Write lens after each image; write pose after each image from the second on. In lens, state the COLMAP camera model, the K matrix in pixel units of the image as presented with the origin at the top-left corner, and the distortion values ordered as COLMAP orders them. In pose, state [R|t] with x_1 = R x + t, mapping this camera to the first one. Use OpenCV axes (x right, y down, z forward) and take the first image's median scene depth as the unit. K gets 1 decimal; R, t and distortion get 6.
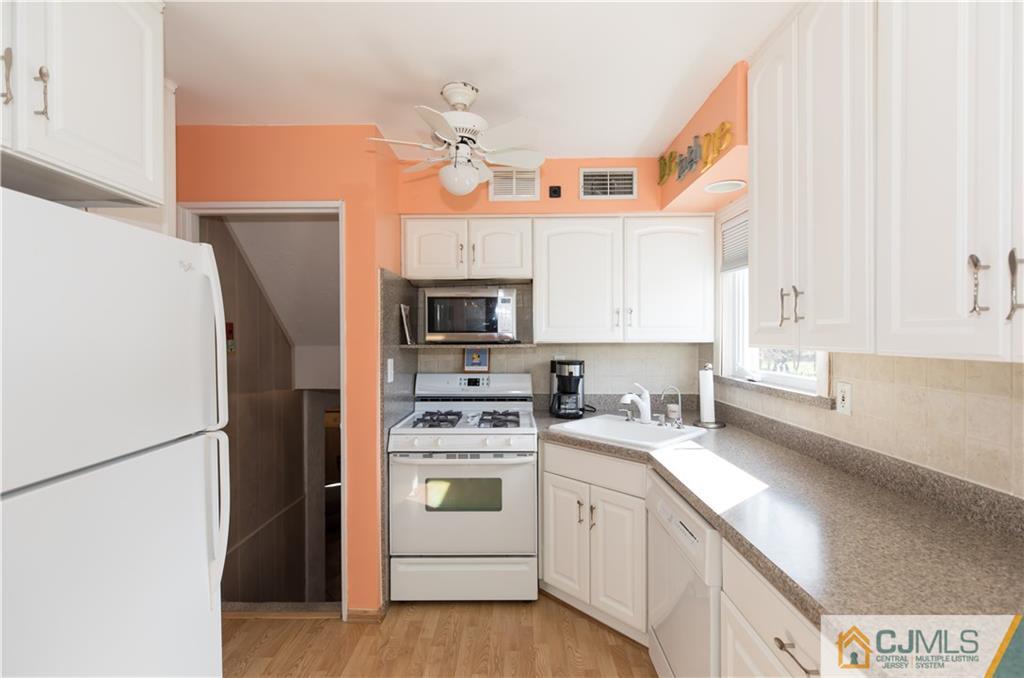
lens RADIAL K [[455.8, 0, 512.0], [0, 455.8, 339.0], [0, 0, 1]] dist [0.002932, -0.000188]
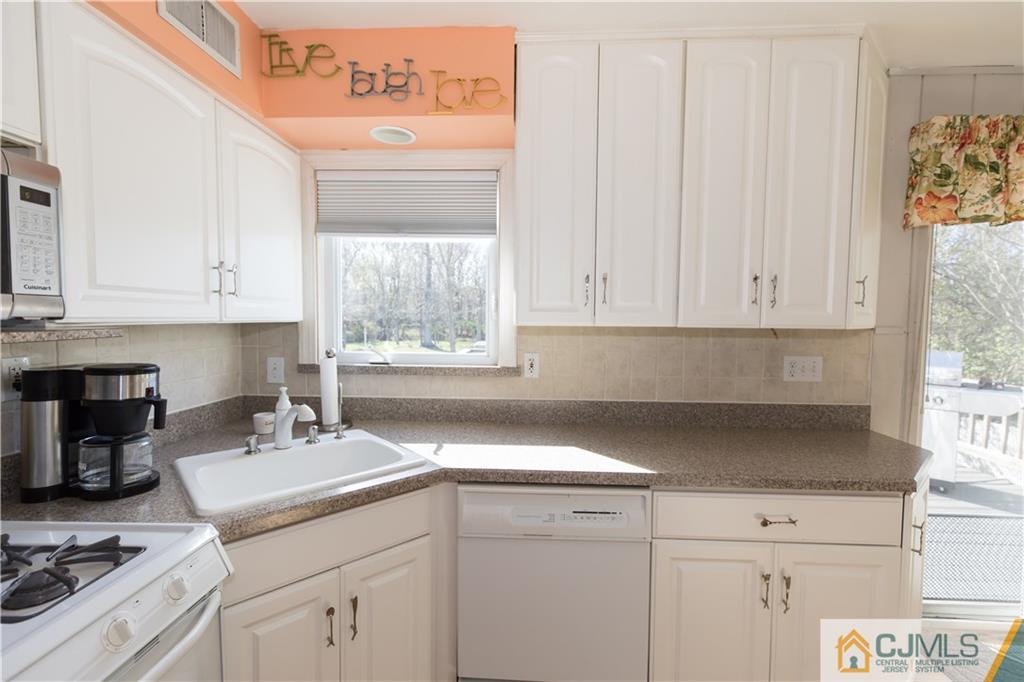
lens RADIAL K [[455.8, 0, 512.0], [0, 455.8, 341.0], [0, 0, 1]] dist [0.002932, -0.000188]
pose [[0.037447, -0.047332, 0.998177, -0.493710], [-0.000449, 0.998877, 0.047382, 0.004775], [-0.999299, -0.002222, 0.037384, 0.970248]]
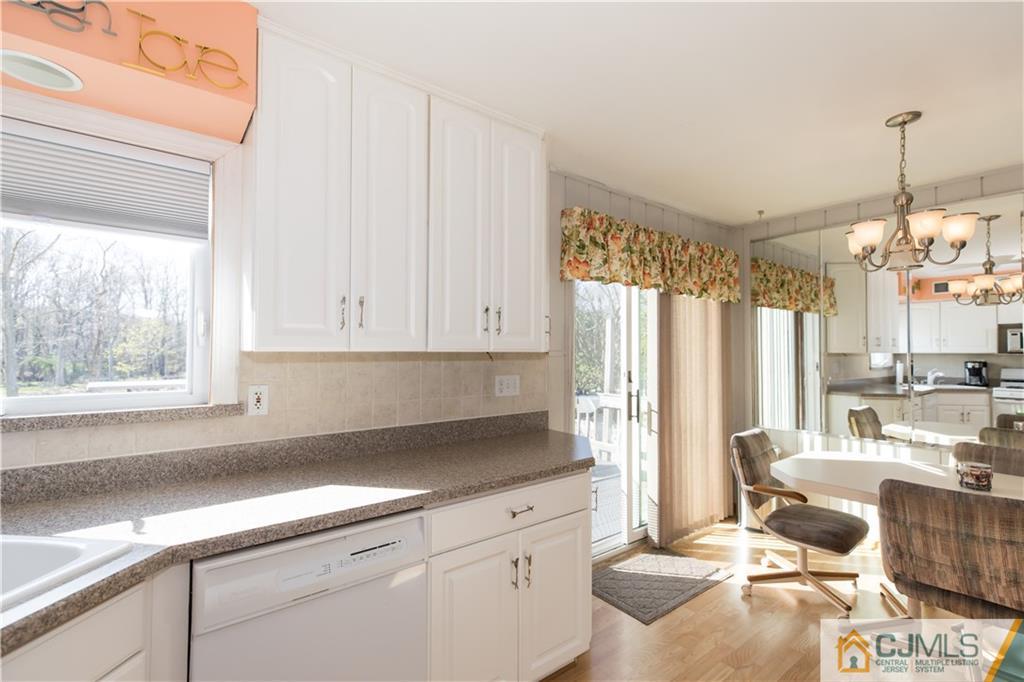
lens RADIAL K [[455.8, 0, 512.0], [0, 455.8, 341.0], [0, 0, 1]] dist [0.002932, -0.000188]
pose [[-0.625071, 0.021847, 0.780262, -0.435717], [0.008133, 0.999736, -0.021477, 0.021345], [-0.780525, -0.007079, -0.625084, 1.156220]]
